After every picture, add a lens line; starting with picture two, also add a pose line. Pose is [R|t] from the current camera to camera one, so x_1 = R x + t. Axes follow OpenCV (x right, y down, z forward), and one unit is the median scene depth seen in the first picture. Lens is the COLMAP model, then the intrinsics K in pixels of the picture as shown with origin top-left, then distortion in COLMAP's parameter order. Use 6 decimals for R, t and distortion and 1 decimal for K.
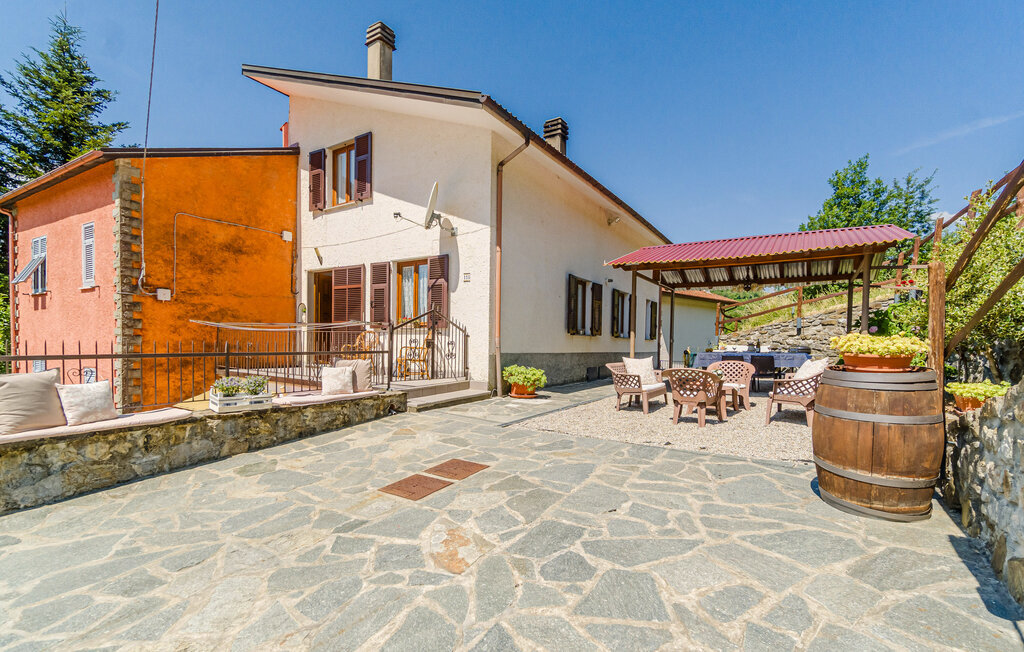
lens RADIAL K [[460.7, 0, 513.1], [0, 460.7, 358.0], [0, 0, 1]] dist [0.002023, -0.001908]
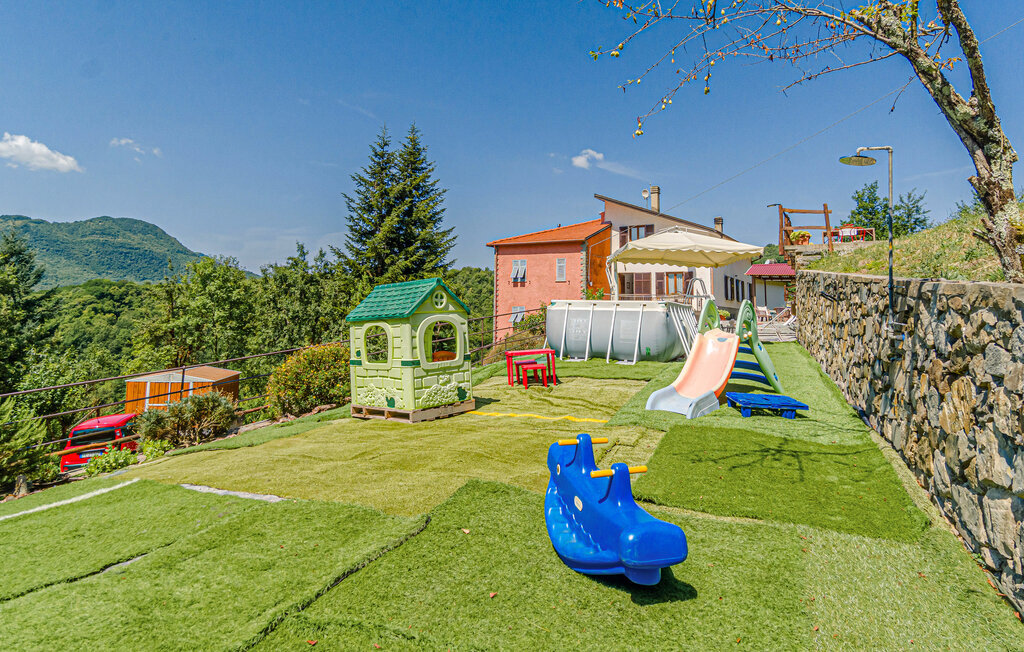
lens RADIAL K [[576.9, 0, 509.6], [0, 576.9, 244.5], [0, 0, 1]] dist [0.002846, -0.004418]
pose [[0.999909, 0.008959, -0.010041, -1.156879], [-0.010413, 0.987745, -0.155727, 0.171755], [0.008523, 0.155817, 0.987749, -2.415508]]
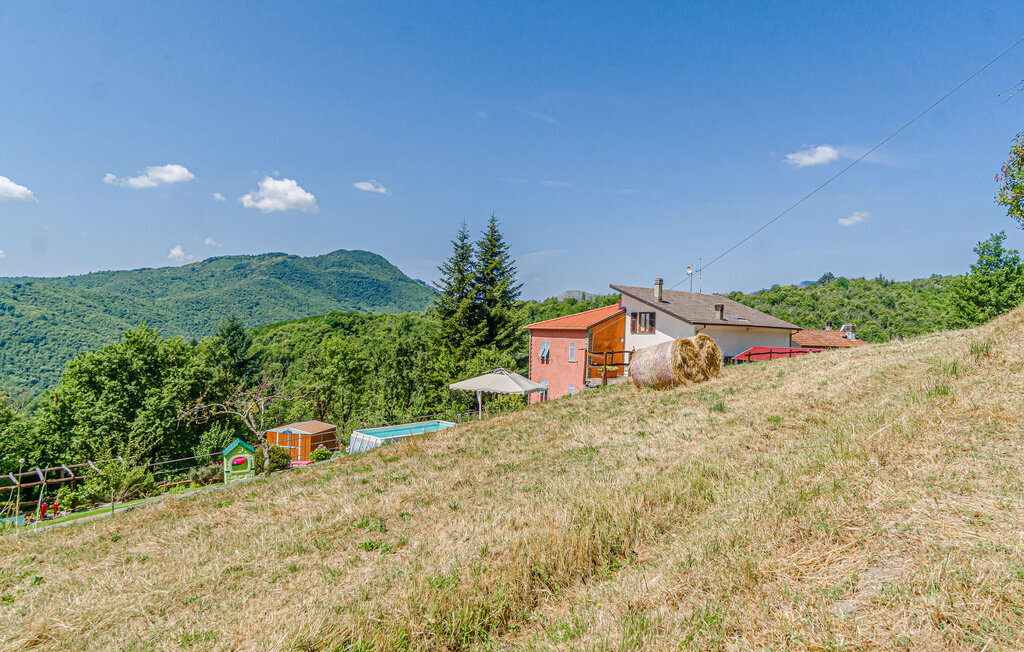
lens RADIAL K [[615.3, 0, 503.9], [0, 615.3, 318.3], [0, 0, 1]] dist [-0.012742, -0.001270]
pose [[0.930697, 0.003332, -0.365775, 0.268119], [-0.025083, 0.998186, -0.054731, -0.200382], [0.364930, 0.060112, 0.929093, -3.326806]]
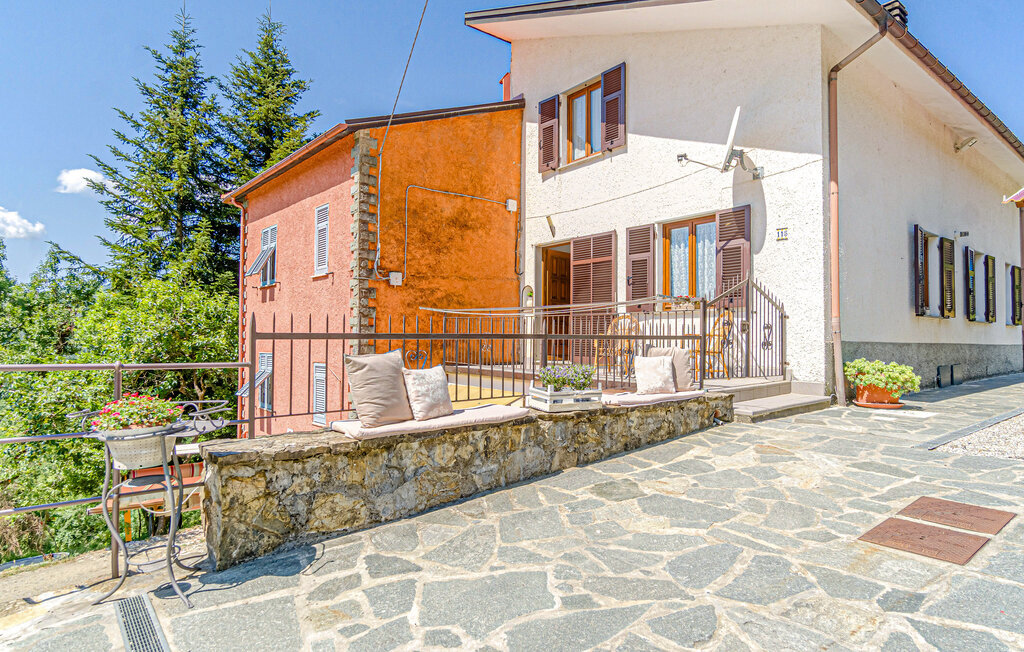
lens RADIAL K [[576.9, 0, 513.6], [0, 576.9, 328.0], [0, 0, 1]] dist [0.002846, -0.004418]
pose [[0.950094, -0.018127, -0.311438, -0.195752], [0.000028, 0.998315, -0.058021, 0.017806], [0.311965, 0.055117, 0.948494, 0.036753]]
